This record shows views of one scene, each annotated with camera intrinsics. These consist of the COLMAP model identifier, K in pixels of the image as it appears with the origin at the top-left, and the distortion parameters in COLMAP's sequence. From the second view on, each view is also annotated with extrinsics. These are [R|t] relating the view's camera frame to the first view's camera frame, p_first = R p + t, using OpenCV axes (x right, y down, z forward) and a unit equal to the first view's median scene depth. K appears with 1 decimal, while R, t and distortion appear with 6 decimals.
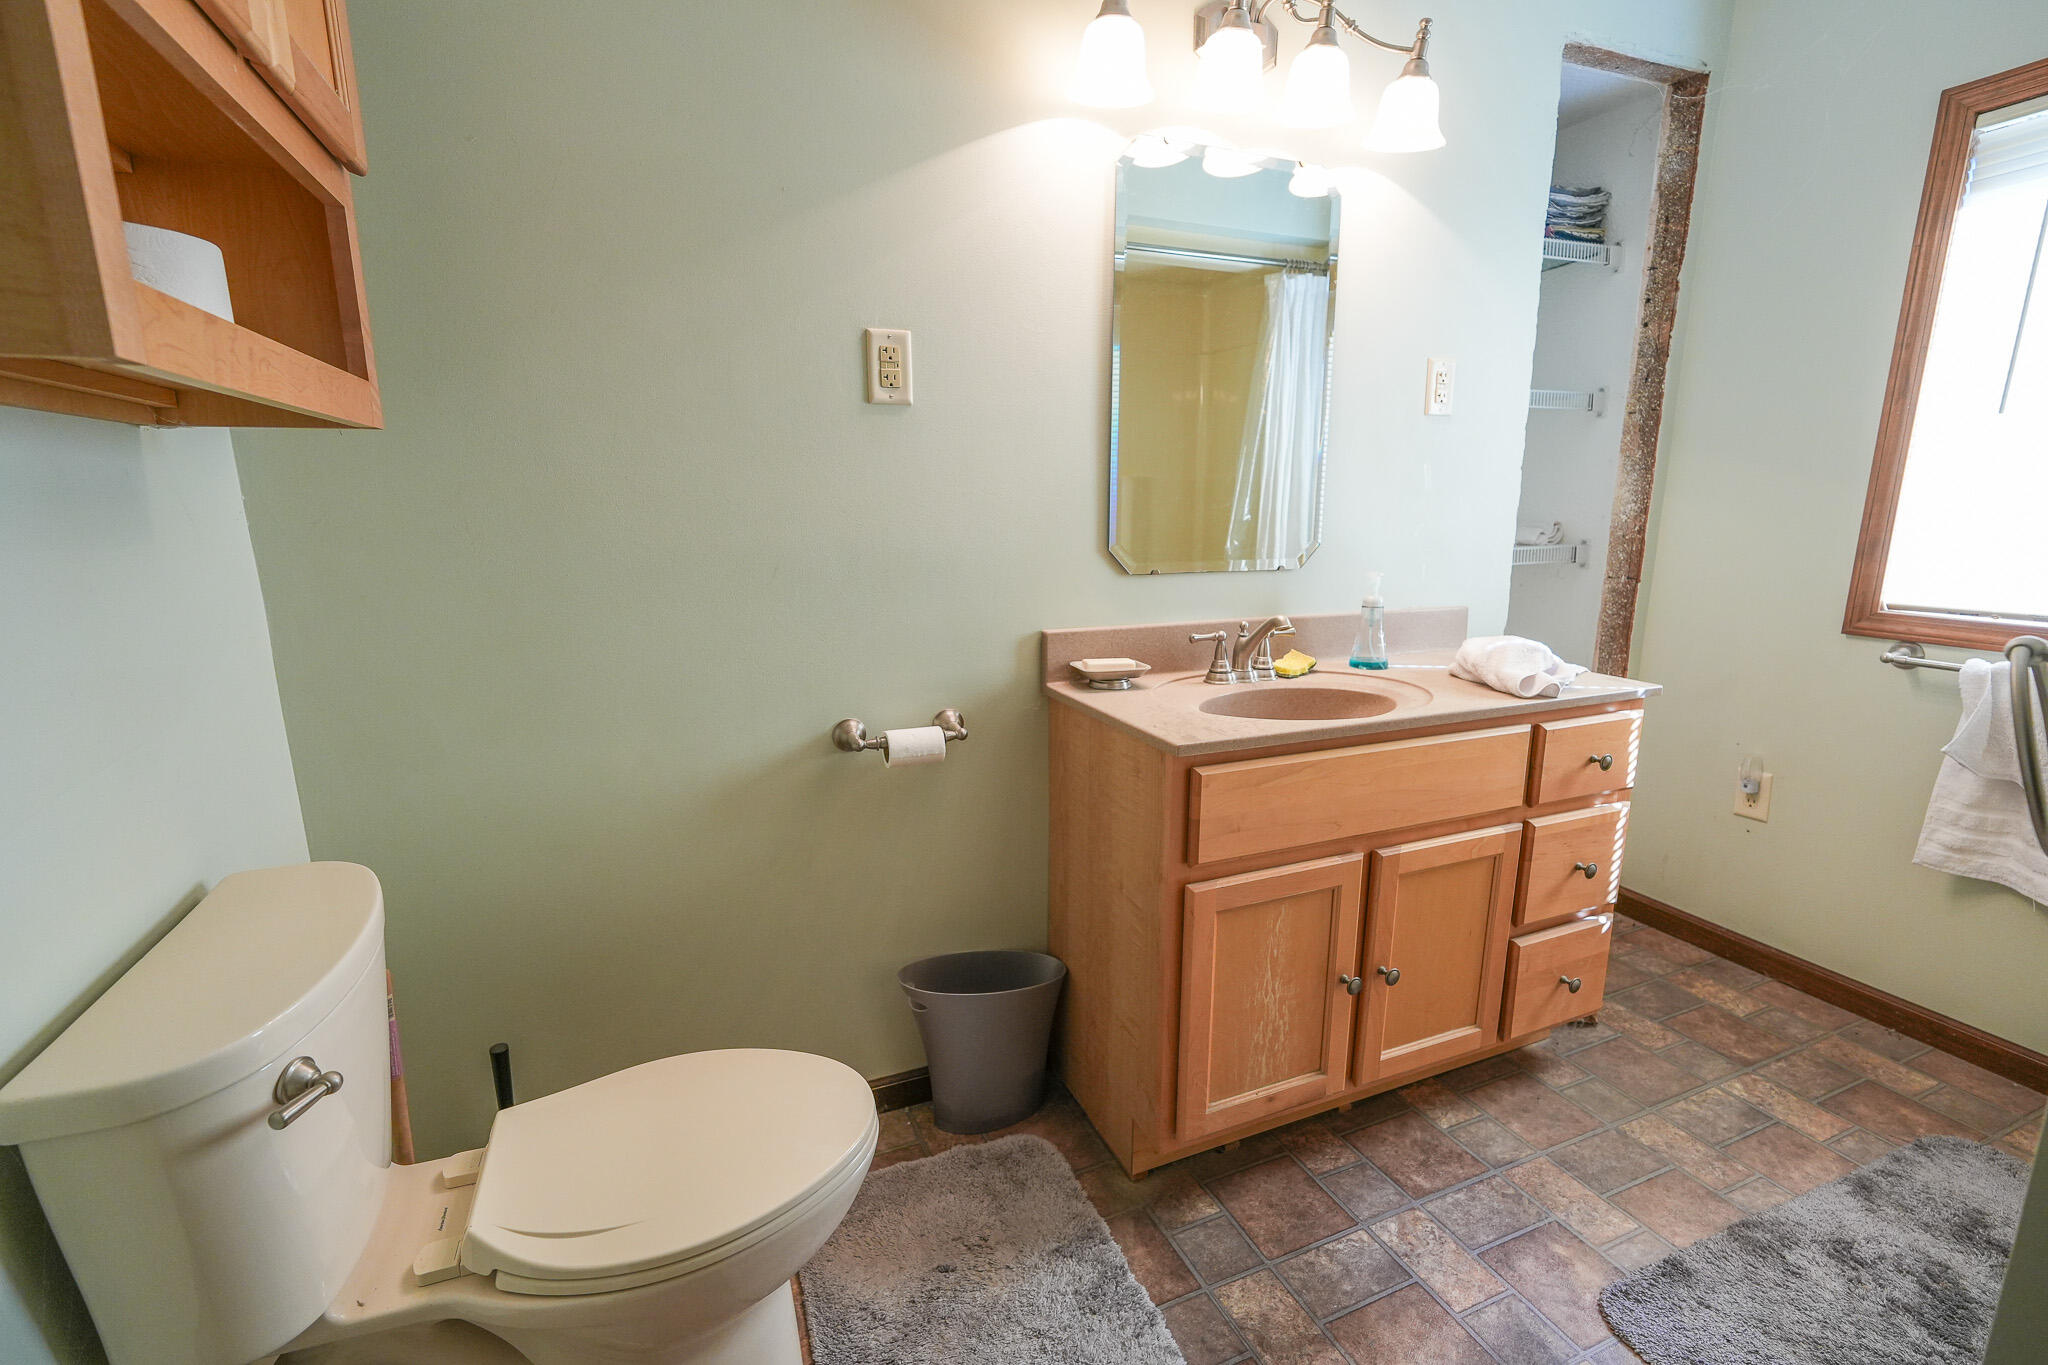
lens RADIAL K [[910.6, 0, 1024.0], [0, 910.6, 682.5], [0, 0, 1]] dist [-0.000275, 0.007477]
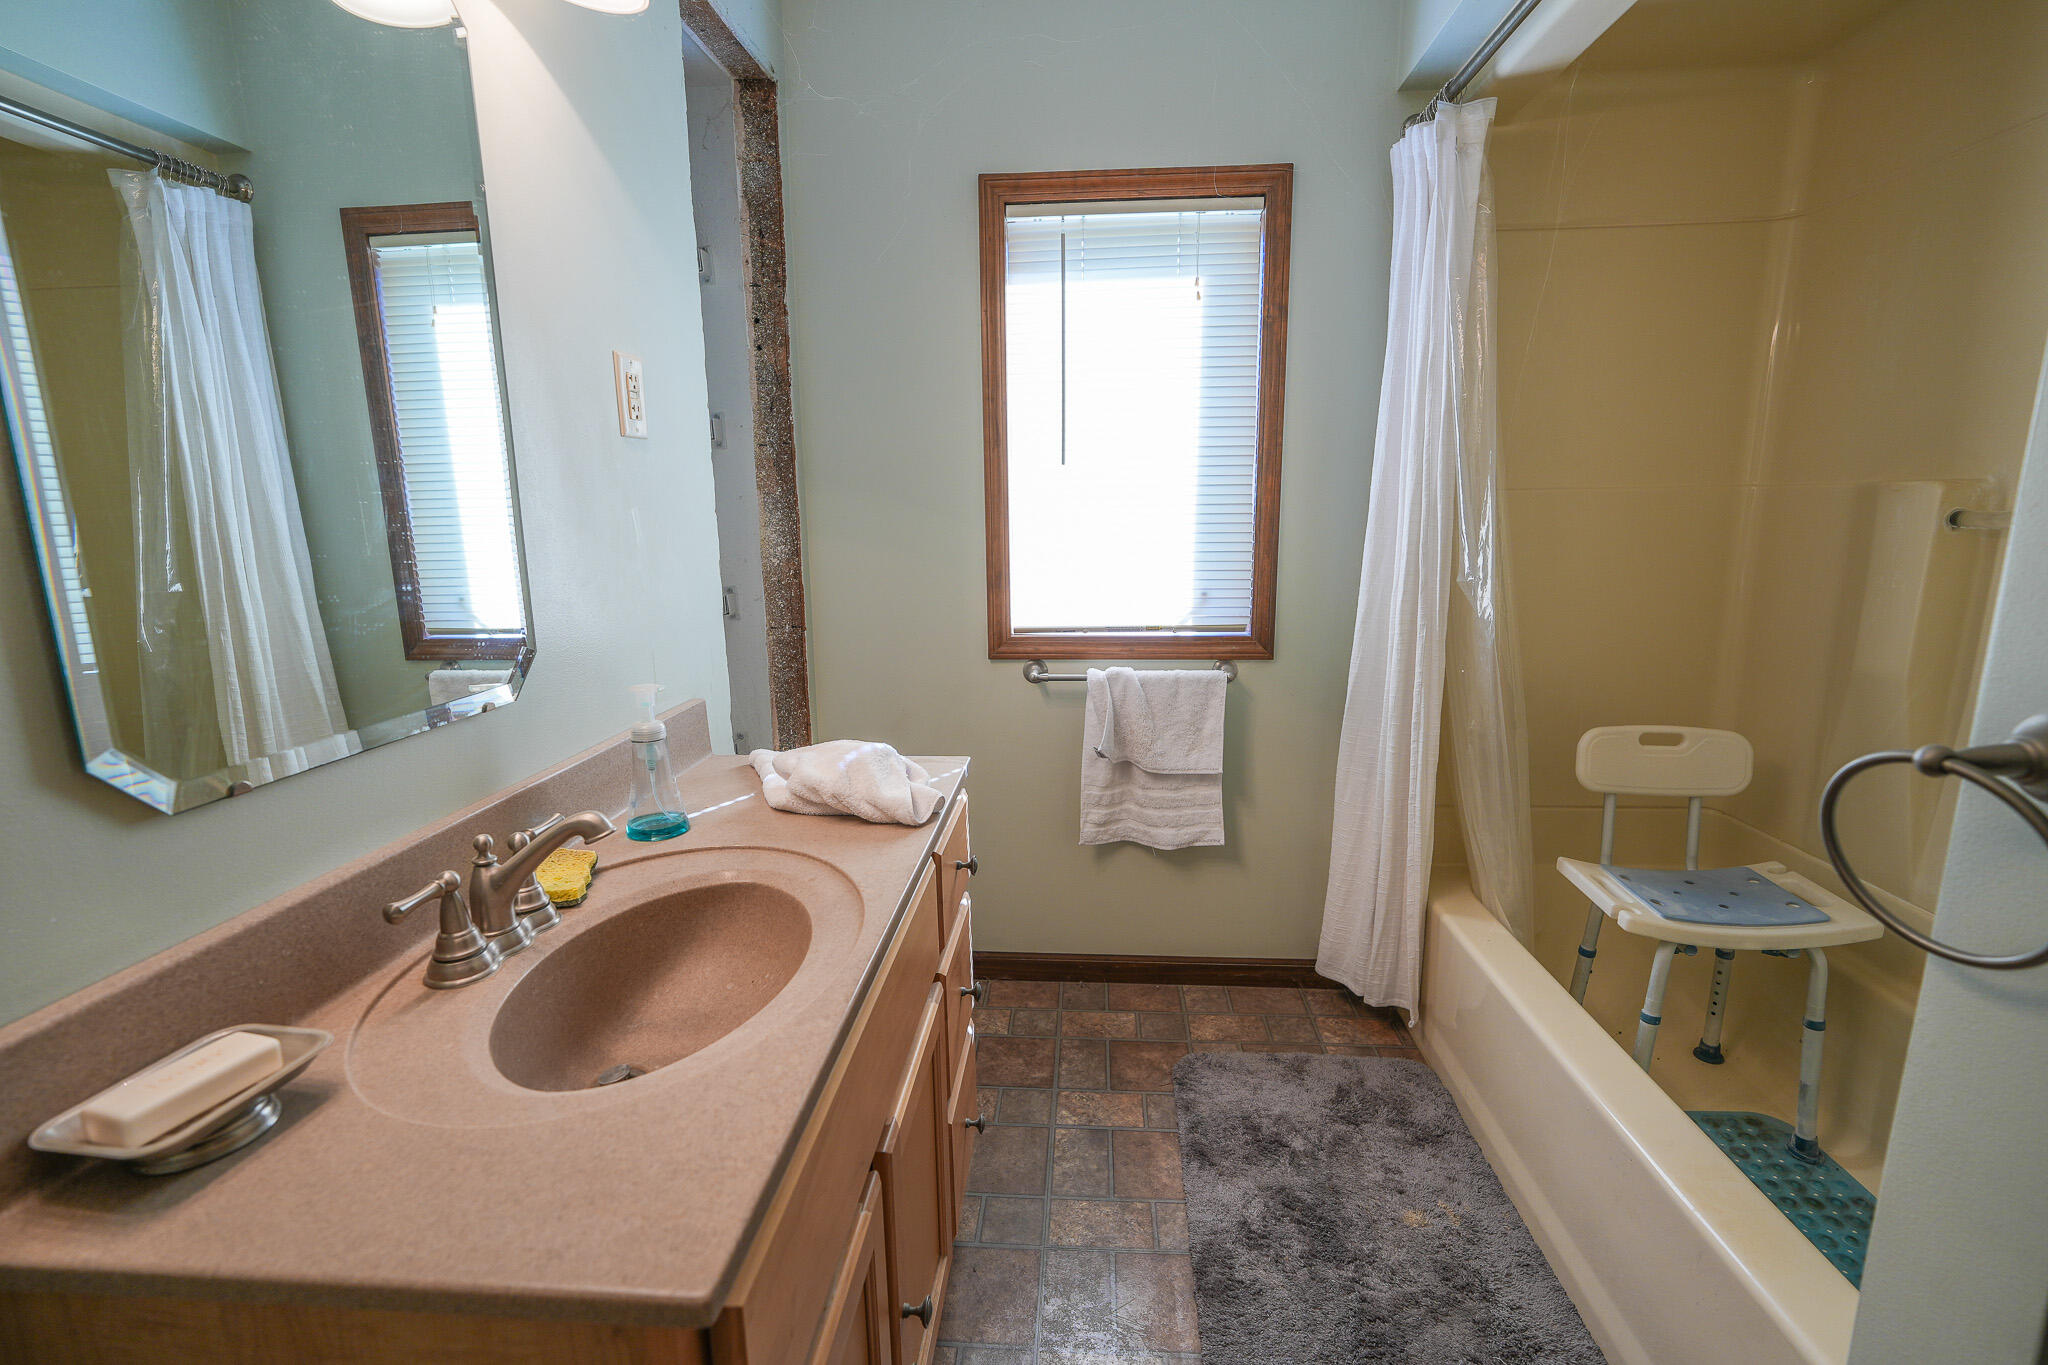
lens RADIAL K [[906.3, 0, 1022.5], [0, 906.3, 681.6], [0, 0, 1]] dist [-0.018411, 0.008233]
pose [[0.459913, -0.177692, 0.870003, -0.030386], [0.196810, 0.975803, 0.095260, -0.125984], [-0.865879, 0.127414, 0.483756, 0.461771]]
